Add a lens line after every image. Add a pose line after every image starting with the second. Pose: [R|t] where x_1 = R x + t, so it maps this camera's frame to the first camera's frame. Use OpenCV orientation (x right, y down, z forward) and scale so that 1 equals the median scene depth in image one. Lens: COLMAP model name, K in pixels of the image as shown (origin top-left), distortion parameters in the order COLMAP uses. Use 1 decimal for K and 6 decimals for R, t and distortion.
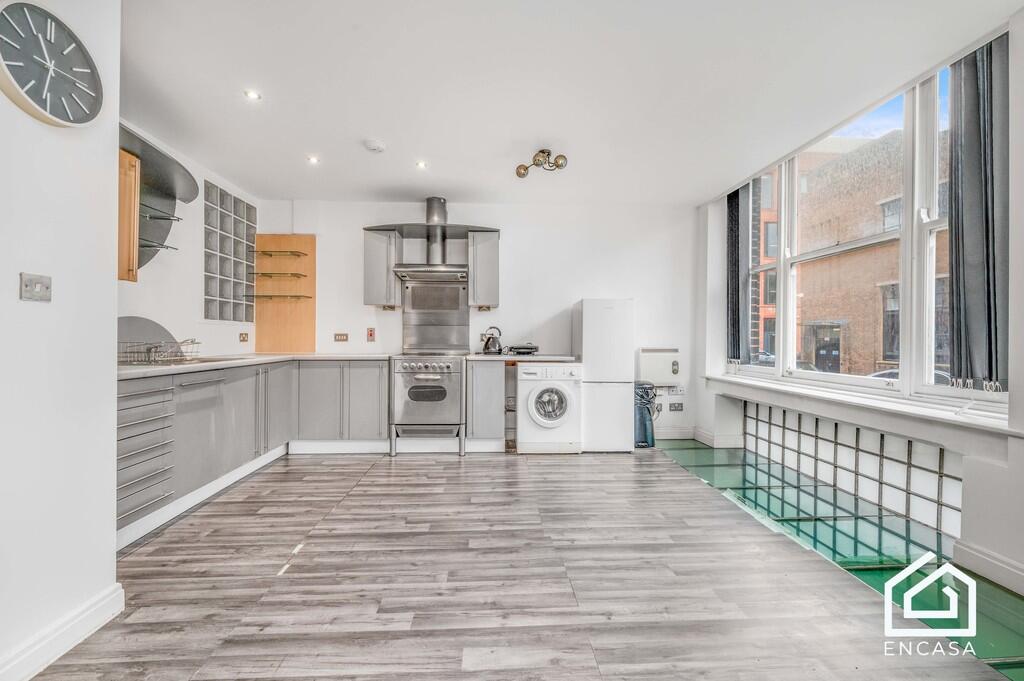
lens RADIAL K [[413.5, 0, 514.1], [0, 413.5, 338.6], [0, 0, 1]] dist [-0.001725, -0.000137]
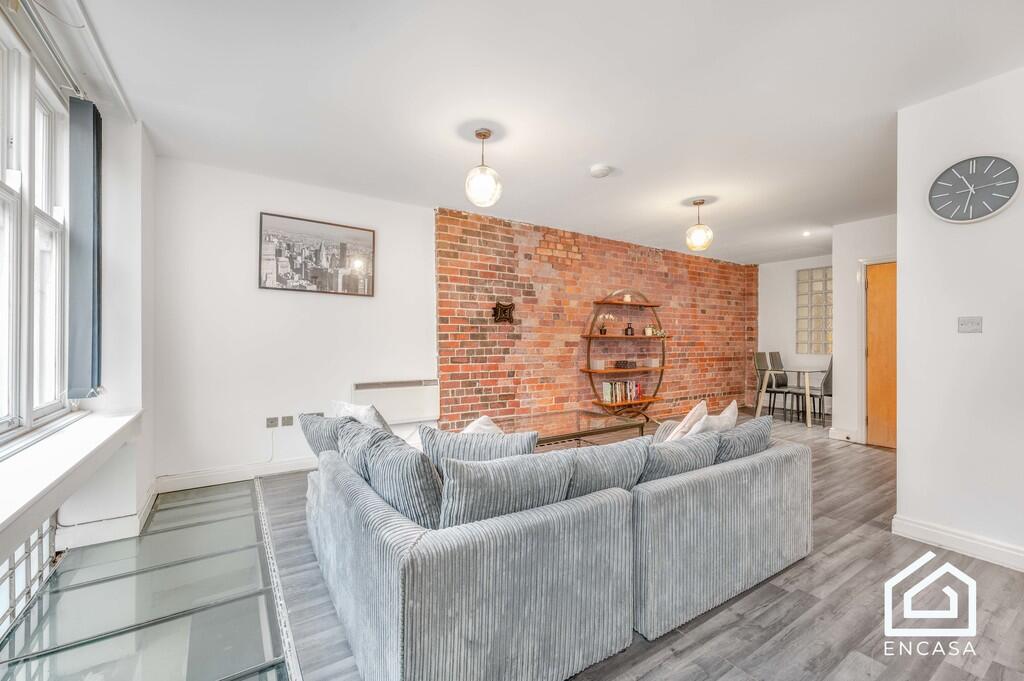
lens RADIAL K [[413.5, 0, 514.1], [0, 413.5, 338.6], [0, 0, 1]] dist [-0.001725, -0.000137]
pose [[-0.856964, -0.005791, -0.515344, 0.422835], [-0.003774, 0.999981, -0.004962, -0.015845], [0.515362, -0.002308, -0.856969, 0.481759]]
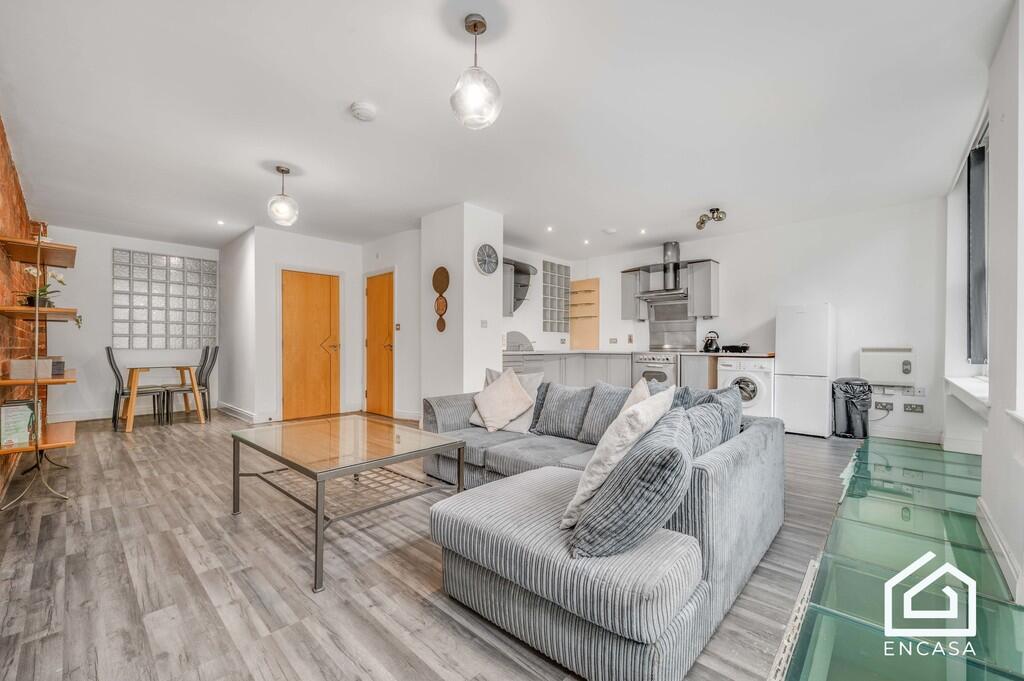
lens RADIAL K [[413.5, 0, 514.1], [0, 413.5, 338.6], [0, 0, 1]] dist [-0.001725, -0.000137]
pose [[0.696170, -0.015902, -0.717701, 0.495849], [-0.000269, 0.999749, -0.022412, 0.026768], [0.717877, 0.015796, 0.695991, -0.406678]]
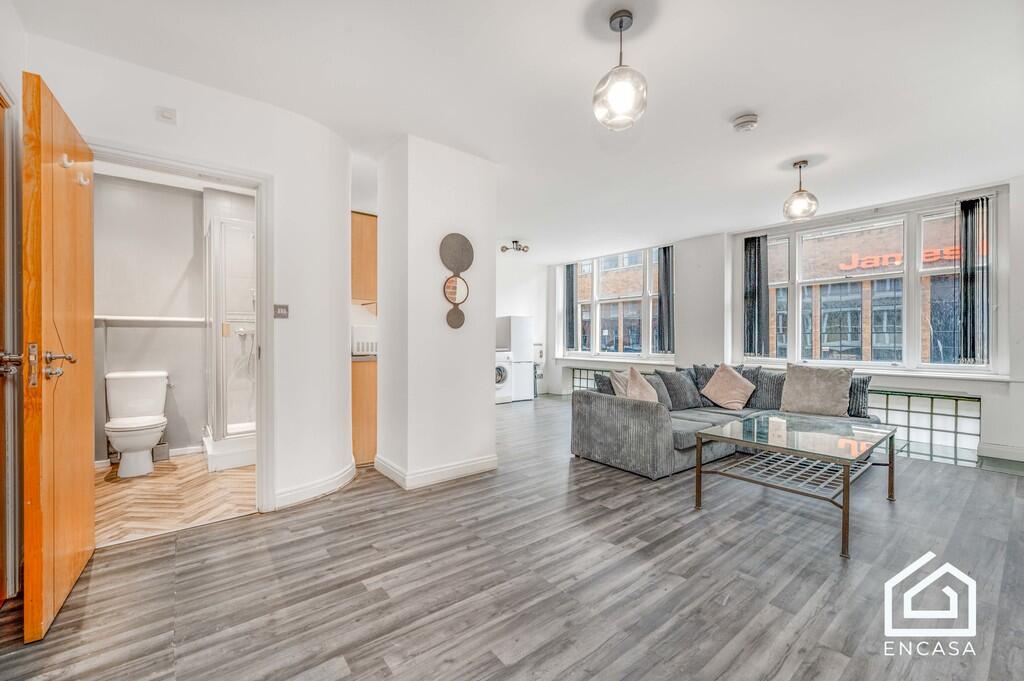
lens RADIAL K [[413.5, 0, 514.1], [0, 413.5, 338.6], [0, 0, 1]] dist [-0.001725, -0.000137]
pose [[0.813661, -0.004474, 0.581323, -0.845813], [0.004464, 0.999989, 0.001448, -0.000156], [-0.581323, 0.001417, 0.813672, -0.451868]]
